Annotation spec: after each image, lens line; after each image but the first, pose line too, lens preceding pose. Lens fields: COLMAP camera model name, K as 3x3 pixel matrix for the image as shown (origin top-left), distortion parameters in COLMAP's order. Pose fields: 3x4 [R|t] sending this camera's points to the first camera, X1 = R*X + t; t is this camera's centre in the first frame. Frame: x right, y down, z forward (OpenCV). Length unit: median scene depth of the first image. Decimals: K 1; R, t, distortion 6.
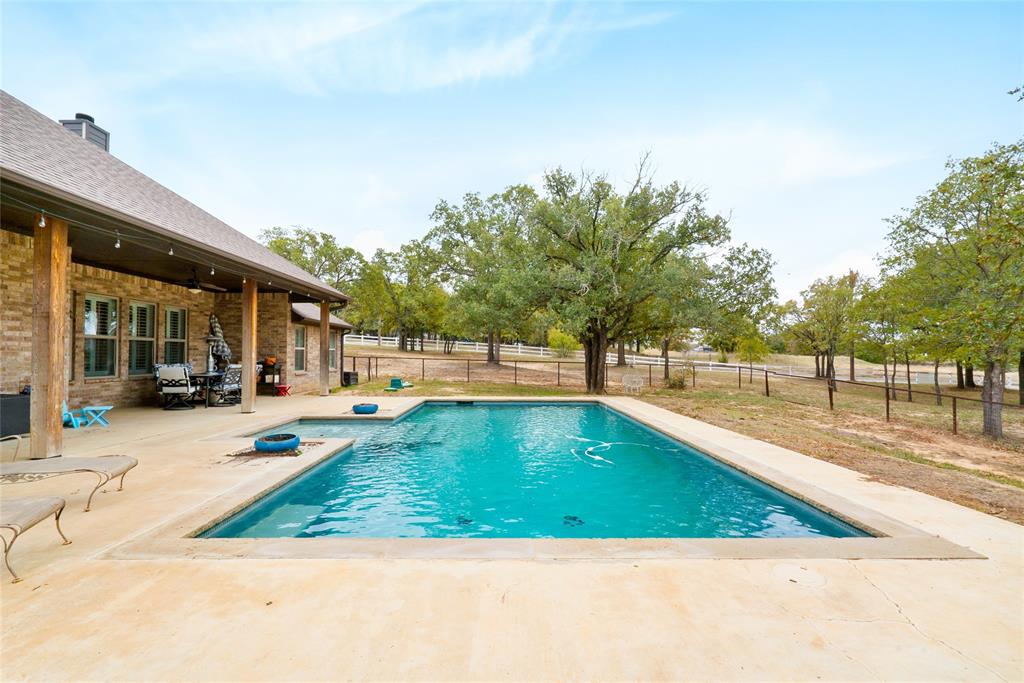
lens RADIAL K [[460.3, 0, 505.6], [0, 460.3, 344.9], [0, 0, 1]] dist [-0.003019, 0.000041]
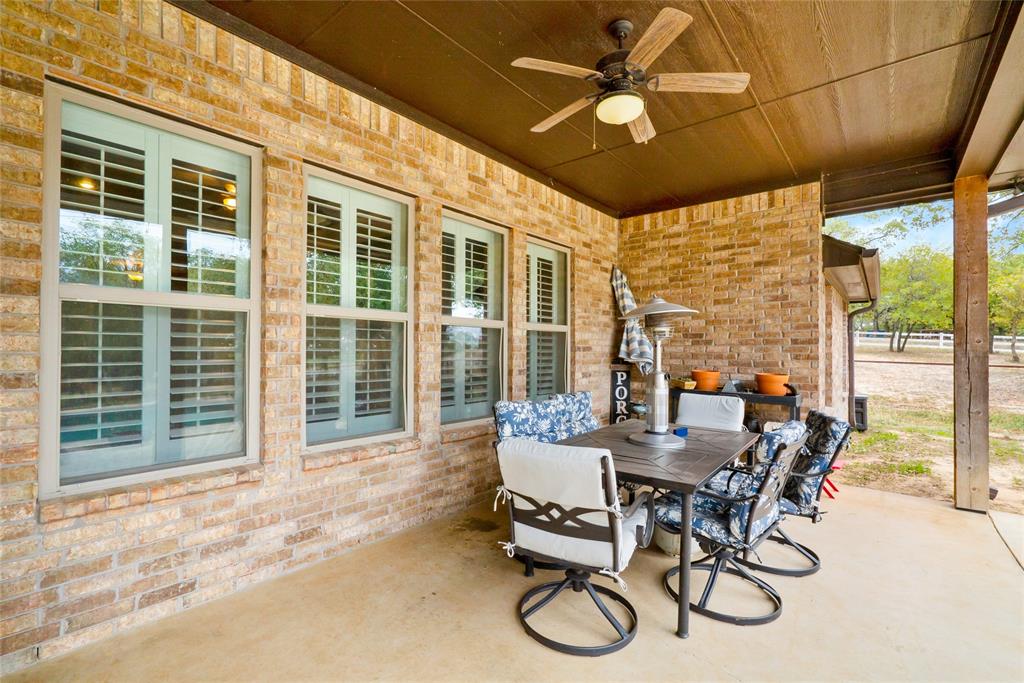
lens RADIAL K [[460.3, 0, 505.6], [0, 460.3, 344.9], [0, 0, 1]] dist [-0.003019, 0.000041]
pose [[0.767059, -0.005215, -0.641556, -0.518983], [0.011289, 0.999922, 0.005369, 0.002781], [0.641478, -0.011361, 0.767058, 0.708296]]
